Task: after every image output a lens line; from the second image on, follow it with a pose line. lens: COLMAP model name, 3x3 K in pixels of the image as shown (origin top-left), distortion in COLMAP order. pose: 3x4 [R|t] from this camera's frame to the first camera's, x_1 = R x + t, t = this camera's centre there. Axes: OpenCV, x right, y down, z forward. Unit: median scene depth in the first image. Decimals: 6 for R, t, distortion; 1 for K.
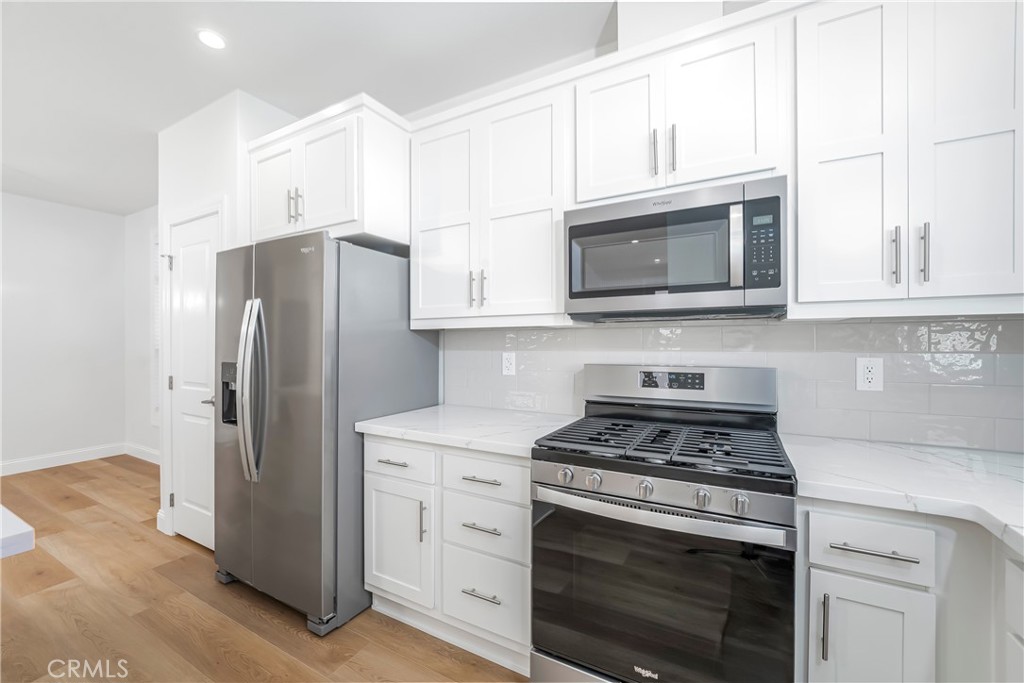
lens RADIAL K [[414.5, 0, 517.8], [0, 414.5, 341.6], [0, 0, 1]] dist [-0.015159, 0.002598]
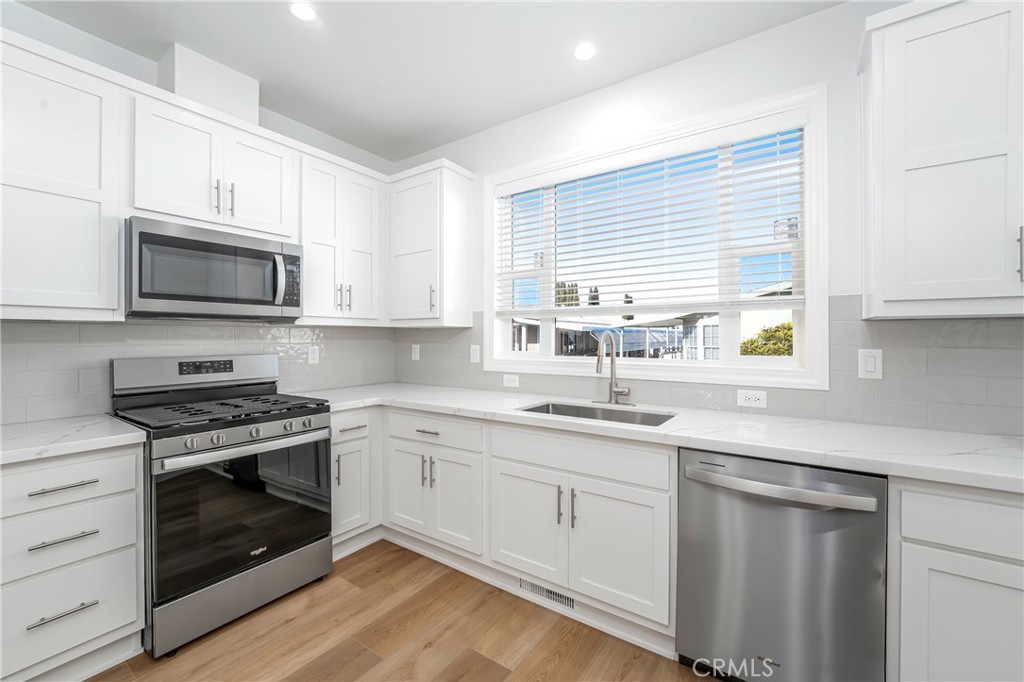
lens RADIAL K [[414.5, 0, 507.0], [0, 414.5, 337.6], [0, 0, 1]] dist [-0.015159, 0.002598]
pose [[0.110938, 0.000012, 0.993827, -0.859469], [-0.000512, 1.000000, 0.000045, 0.000457], [-0.993827, -0.000514, 0.110938, -0.081480]]
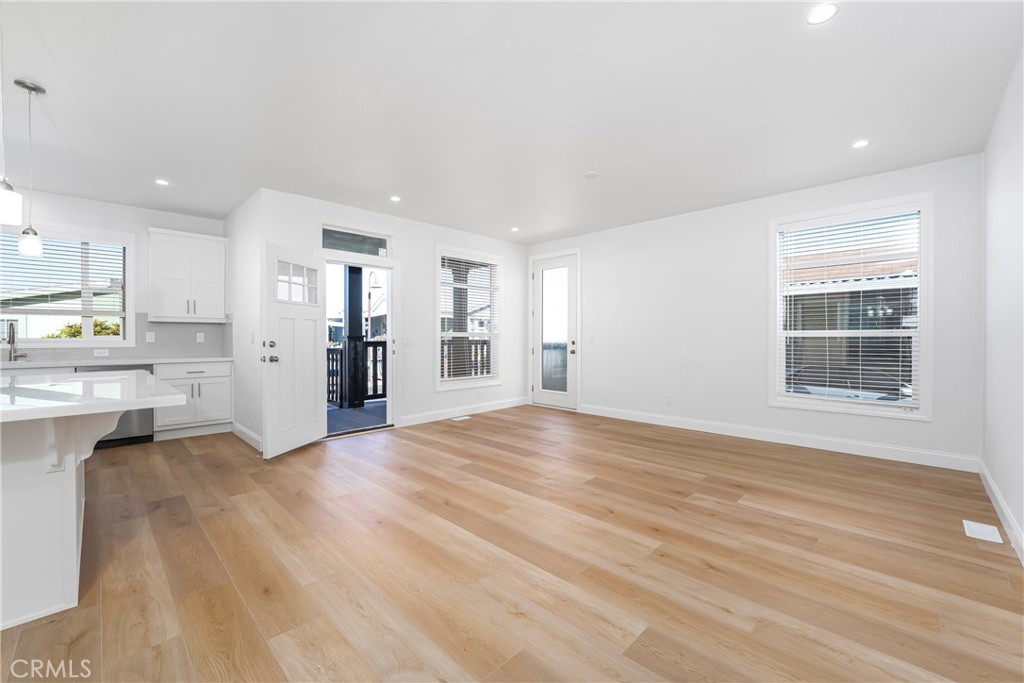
lens RADIAL K [[414.5, 0, 513.5], [0, 414.5, 337.8], [0, 0, 1]] dist [-0.015159, 0.002598]
pose [[-0.963092, 0.000081, 0.269172, -3.197395], [0.000932, 0.999995, 0.003034, 0.068151], [-0.269171, 0.003172, -0.963087, 1.363944]]
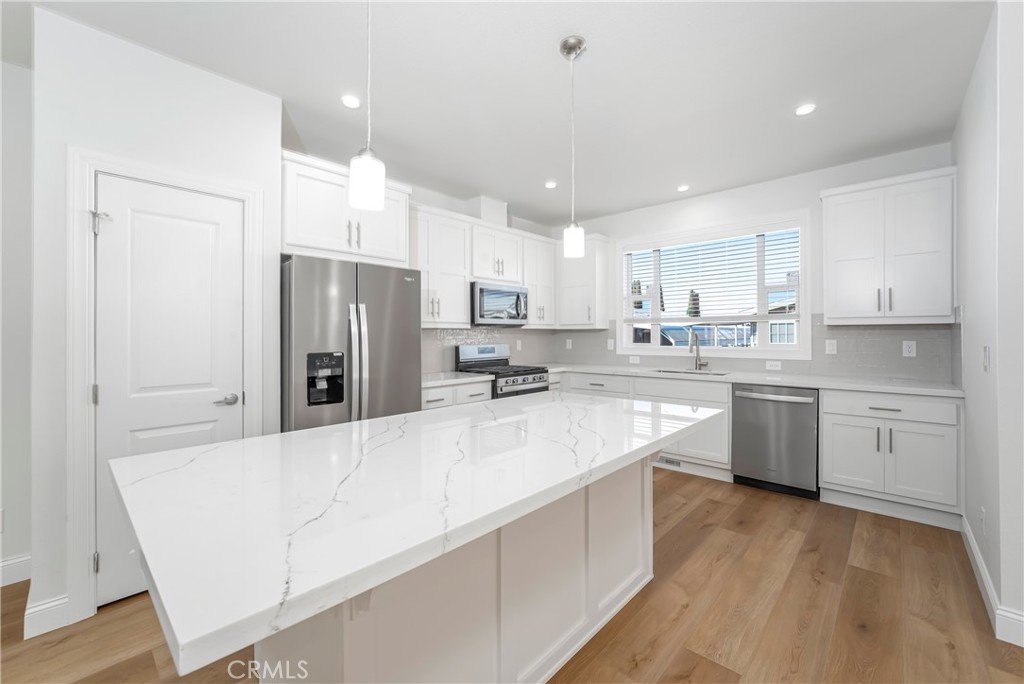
lens RADIAL K [[414.5, 0, 510.8], [0, 414.5, 339.0], [0, 0, 1]] dist [-0.015159, 0.002598]
pose [[0.240526, -0.008002, 0.970610, -2.262097], [0.003292, 0.999967, 0.007428, 0.004164], [-0.970637, 0.001409, 0.240544, 0.239626]]
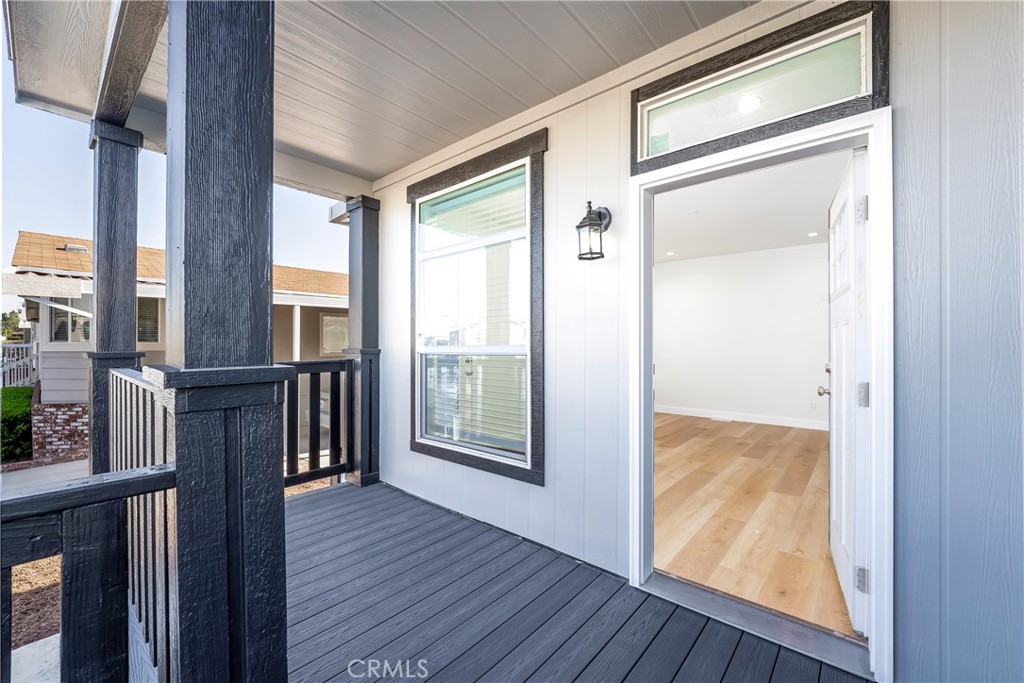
lens RADIAL K [[414.5, 0, 516.0], [0, 414.5, 341.3], [0, 0, 1]] dist [-0.015159, 0.002598]
pose [[-0.203392, -0.003768, -0.979090, 0.102893], [-0.001825, 0.999992, -0.003469, 0.020890], [0.979096, 0.001081, -0.203397, -1.786654]]
